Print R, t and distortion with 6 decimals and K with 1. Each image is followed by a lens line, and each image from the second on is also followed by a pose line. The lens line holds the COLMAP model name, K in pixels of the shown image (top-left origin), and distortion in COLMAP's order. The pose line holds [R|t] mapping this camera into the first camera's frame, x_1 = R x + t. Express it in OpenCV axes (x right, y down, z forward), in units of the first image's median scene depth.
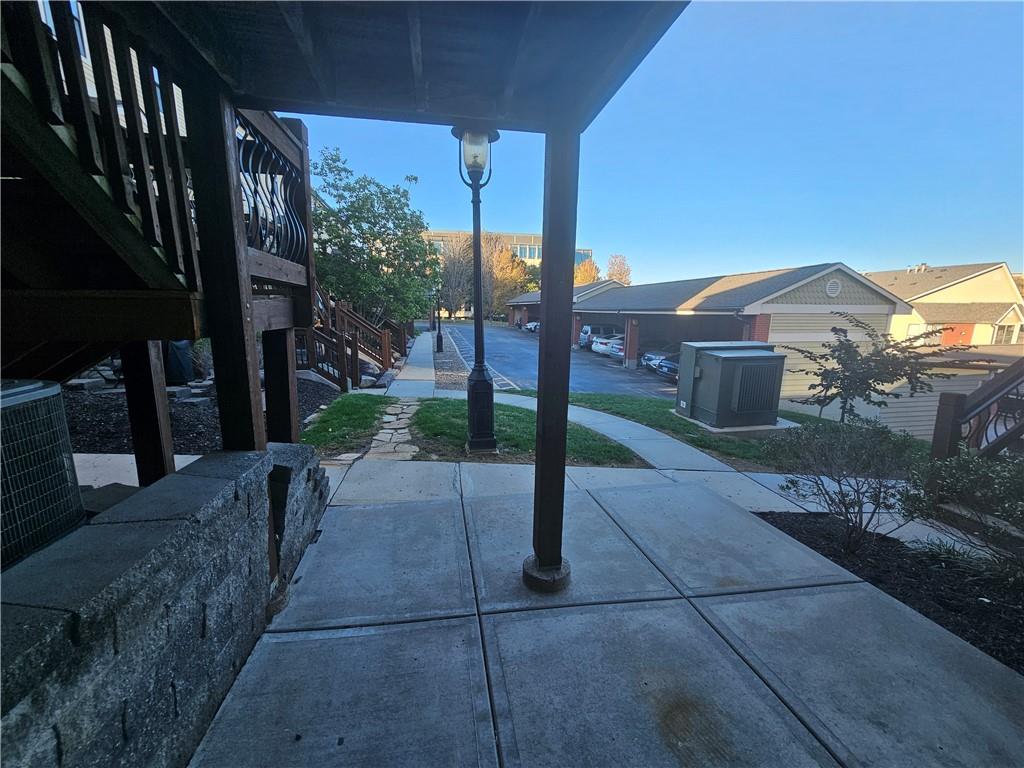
lens RADIAL K [[418.1, 0, 509.3], [0, 418.1, 387.9], [0, 0, 1]] dist [-0.000494, -0.000113]
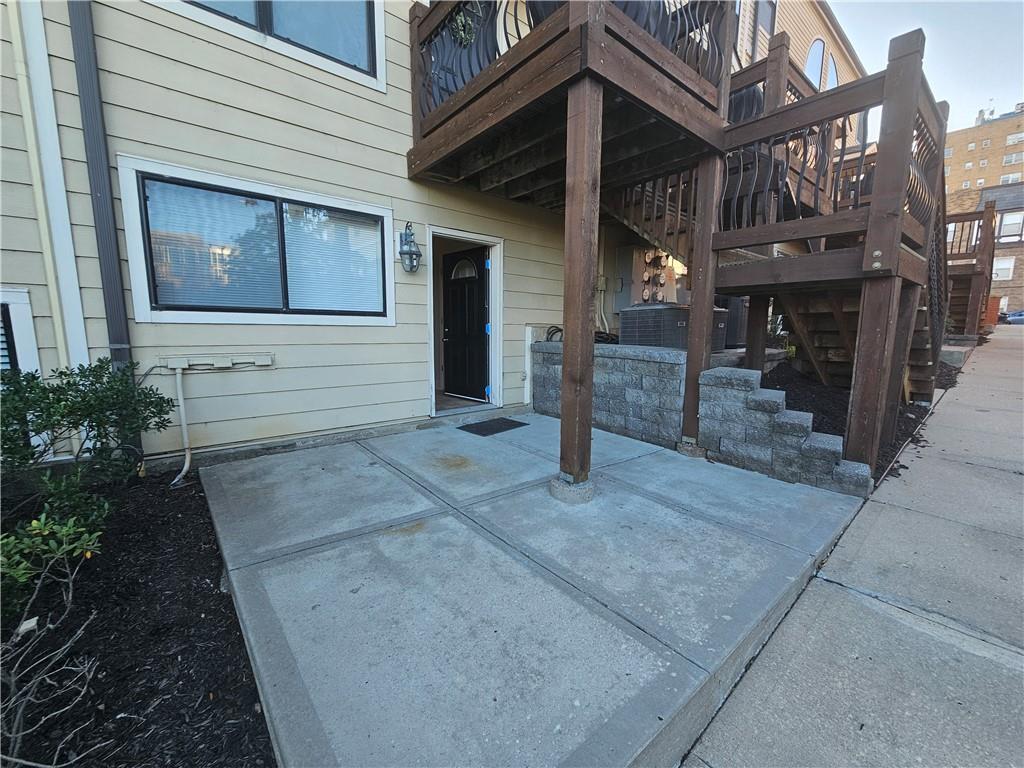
lens RADIAL K [[418.1, 0, 513.5], [0, 418.1, 389.7], [0, 0, 1]] dist [-0.000494, -0.000113]
pose [[-0.868688, 0.058649, -0.491876, 0.829304], [-0.106244, 0.947799, 0.300647, -0.134933], [0.483832, 0.313427, -0.817111, 1.915438]]
